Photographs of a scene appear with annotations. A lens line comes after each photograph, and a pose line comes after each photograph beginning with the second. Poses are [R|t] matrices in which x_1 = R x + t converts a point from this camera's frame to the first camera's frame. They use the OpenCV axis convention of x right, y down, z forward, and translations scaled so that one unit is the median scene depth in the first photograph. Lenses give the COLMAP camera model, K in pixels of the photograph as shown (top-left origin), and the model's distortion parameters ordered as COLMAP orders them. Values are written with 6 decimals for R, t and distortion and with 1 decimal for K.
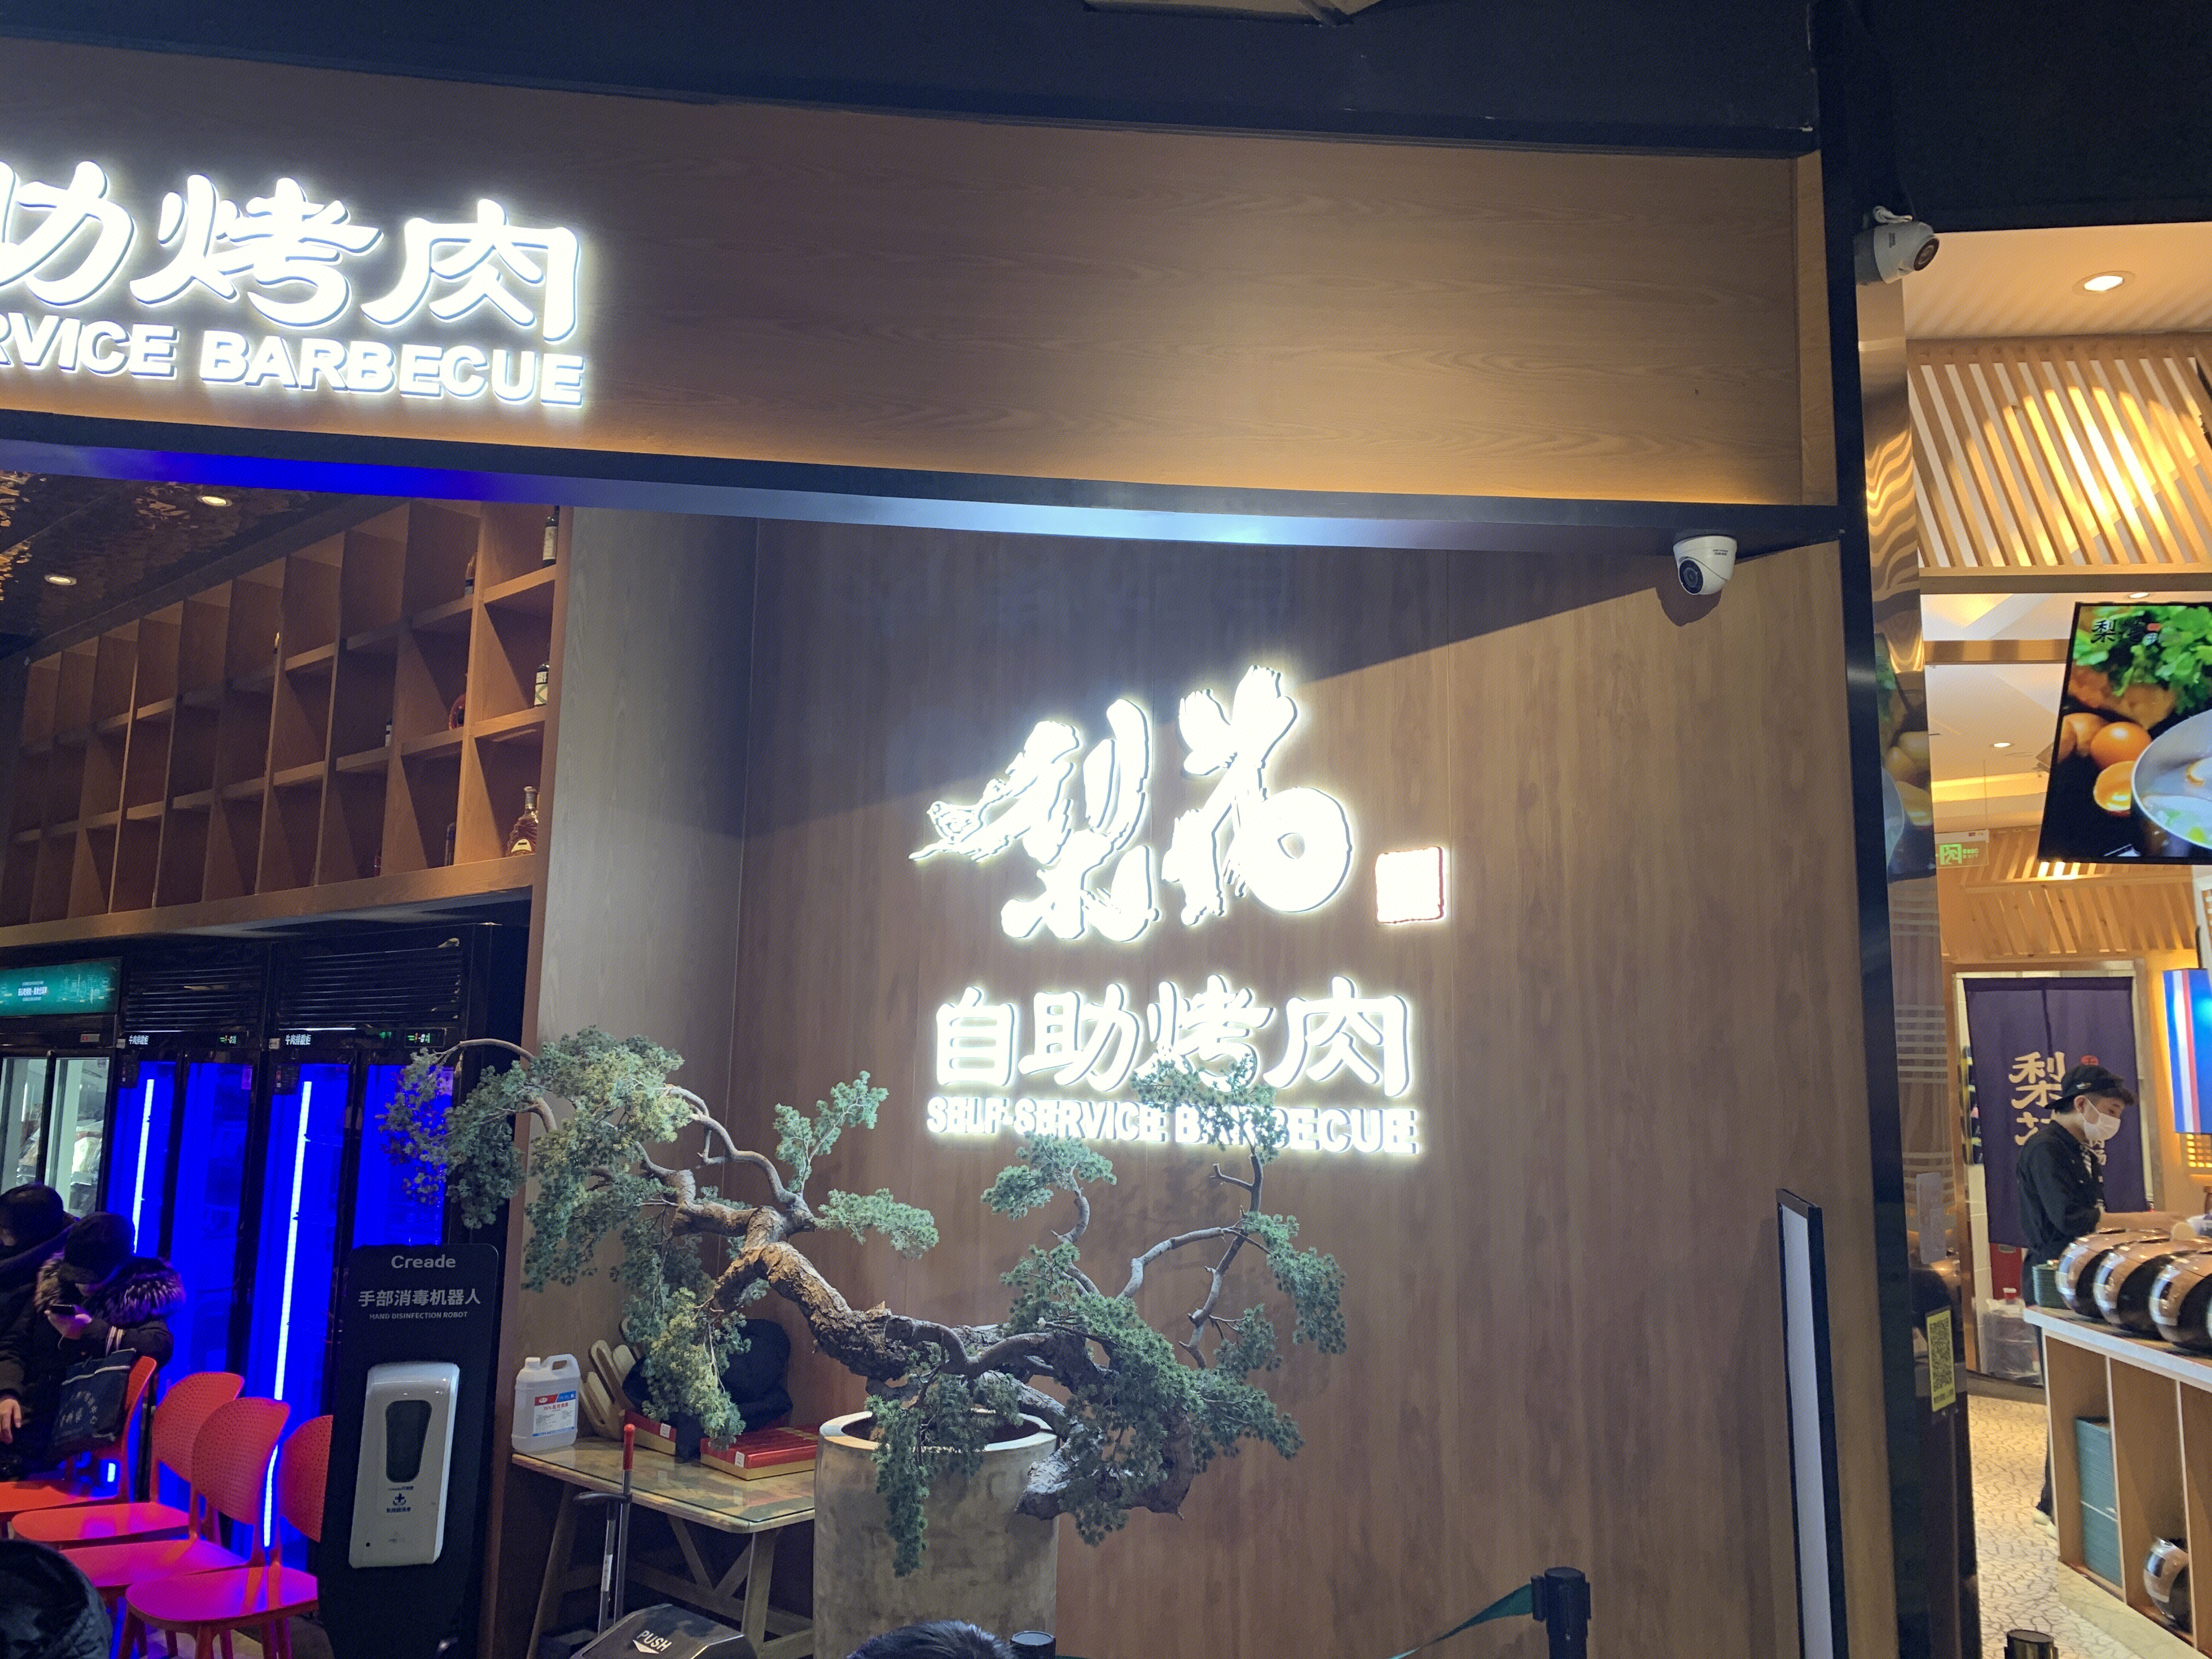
lens RADIAL K [[1704.9, 0, 1105.3], [0, 1704.9, 800.0], [0, 0, 1]] dist [-0.002824, 0.034338]
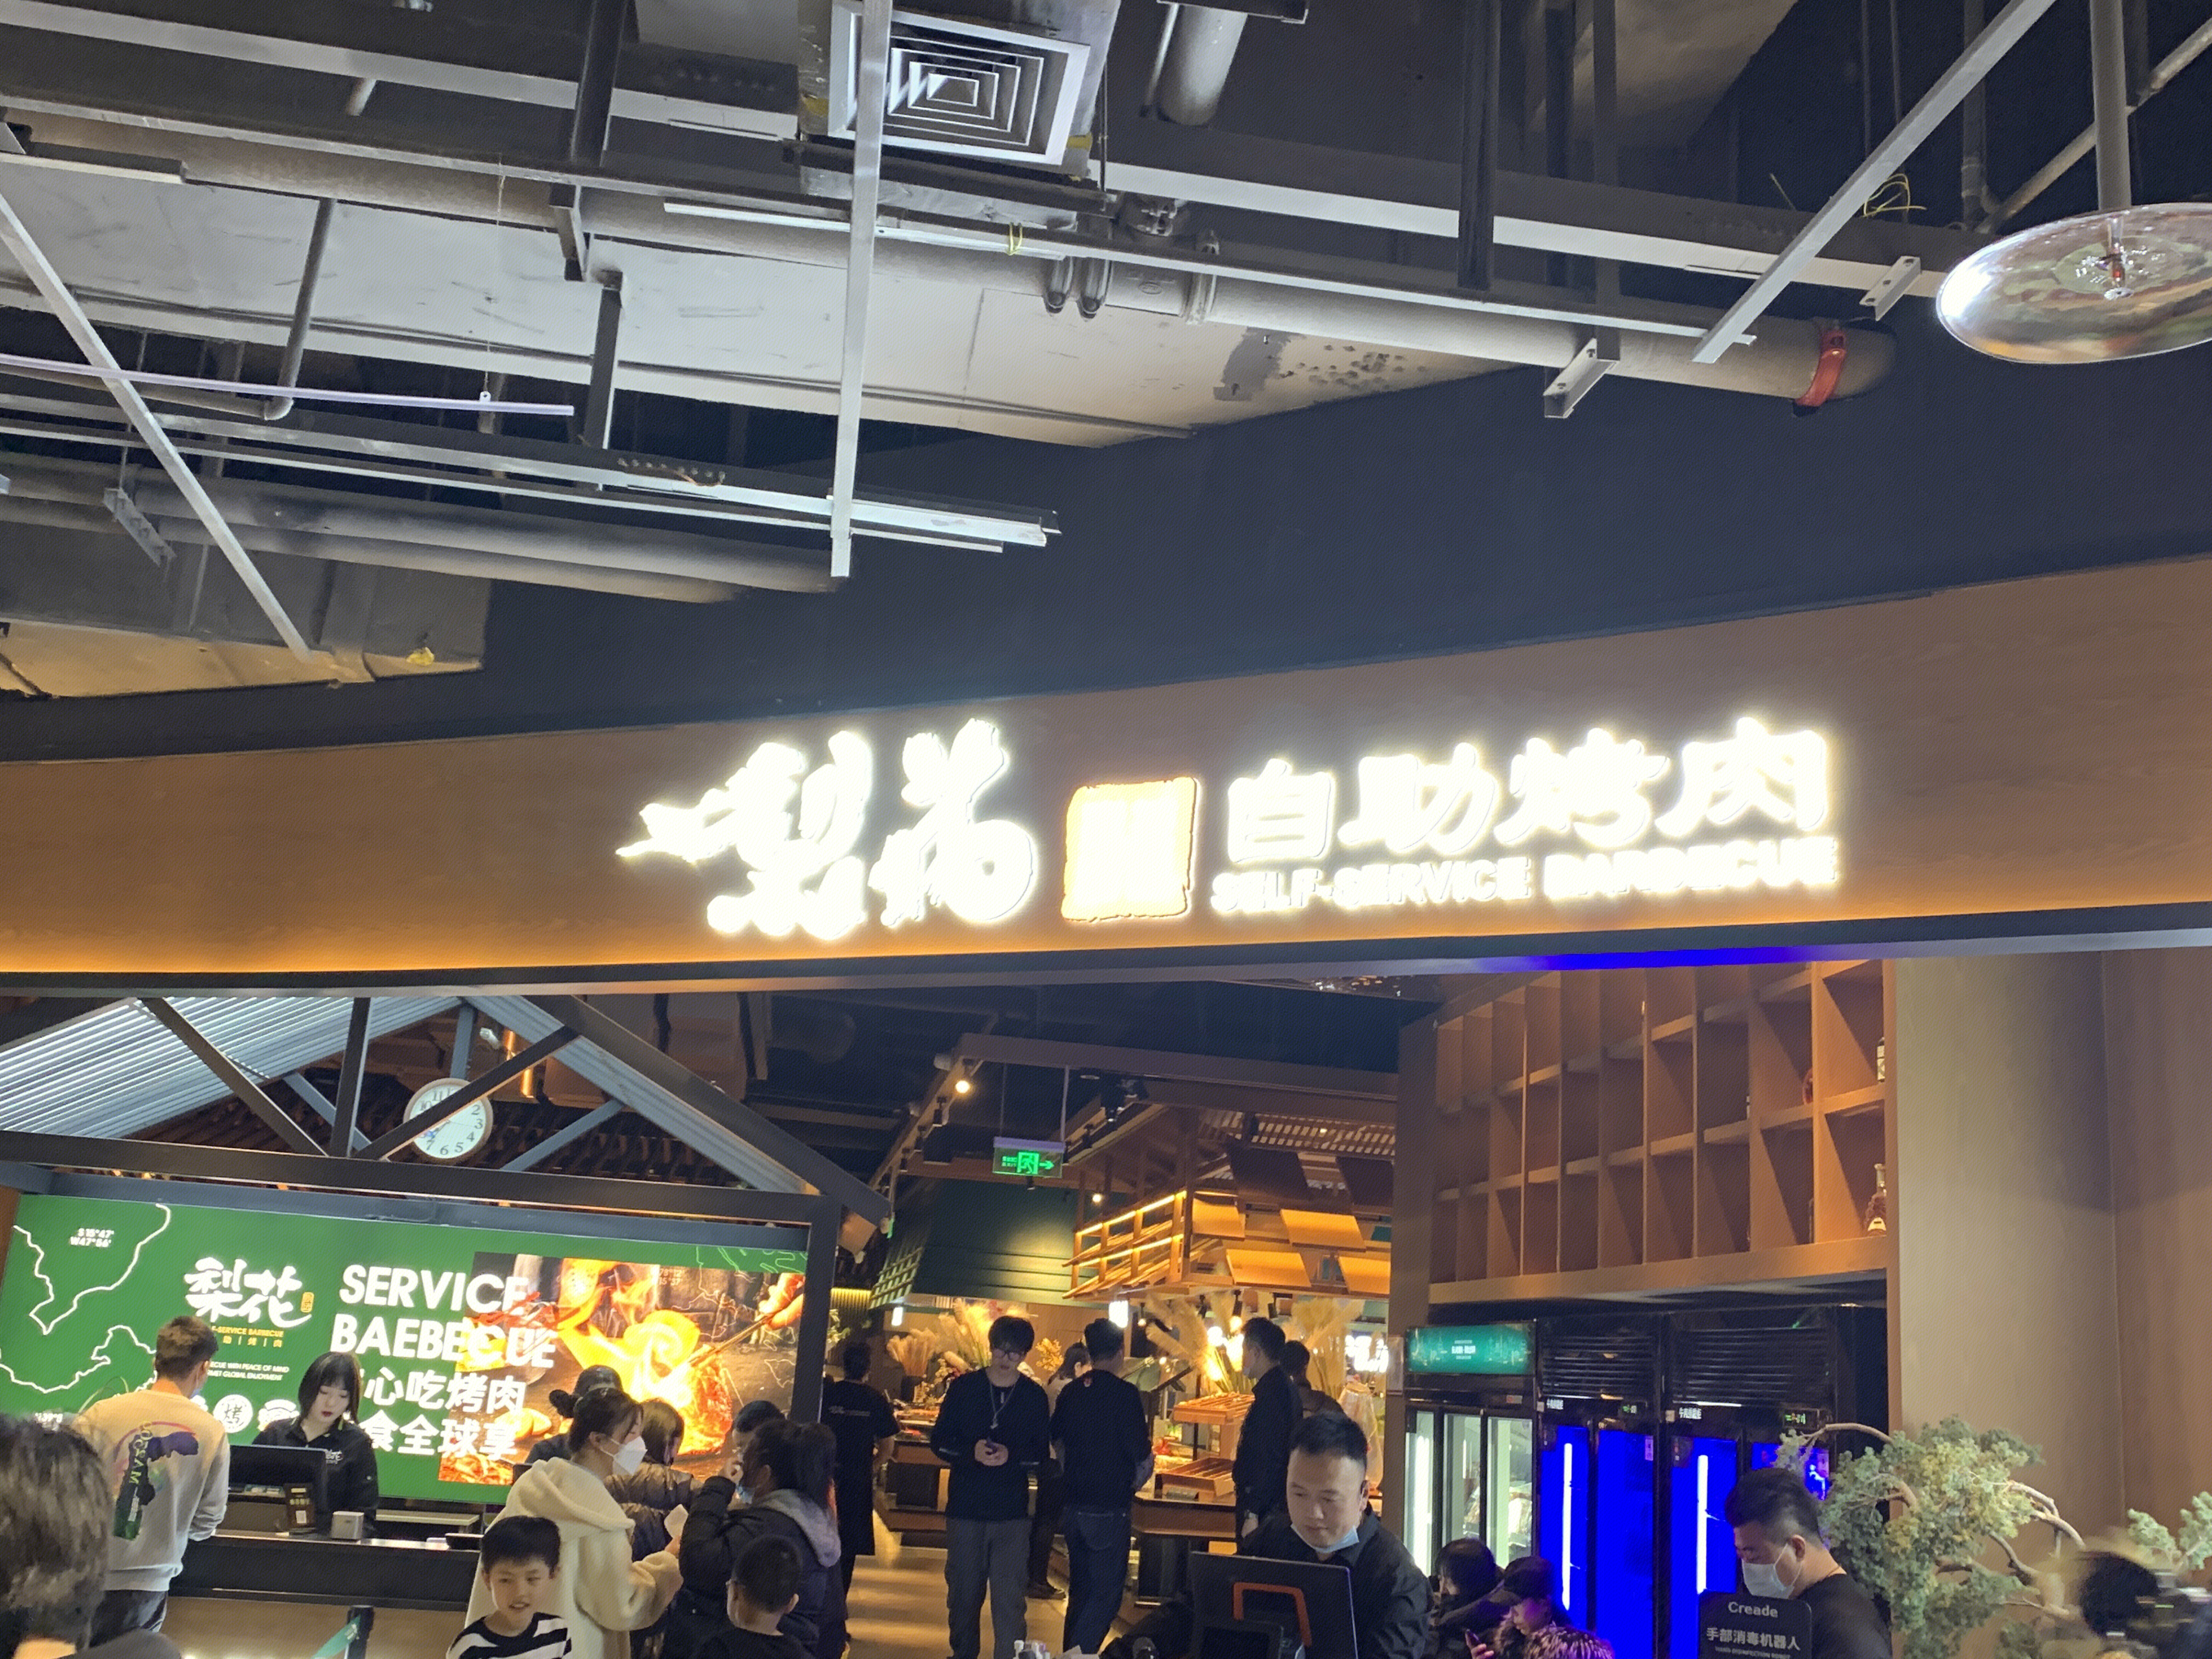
lens RADIAL K [[2242.0, 0, 1106.0], [0, 2242.0, 829.5], [0, 0, 1]] dist [0.013232, -0.009465]
pose [[0.759293, -0.121600, -0.639287, 0.203111], [0.048925, 0.990273, -0.130253, -0.058973], [0.648907, 0.067623, 0.757857, -0.333953]]
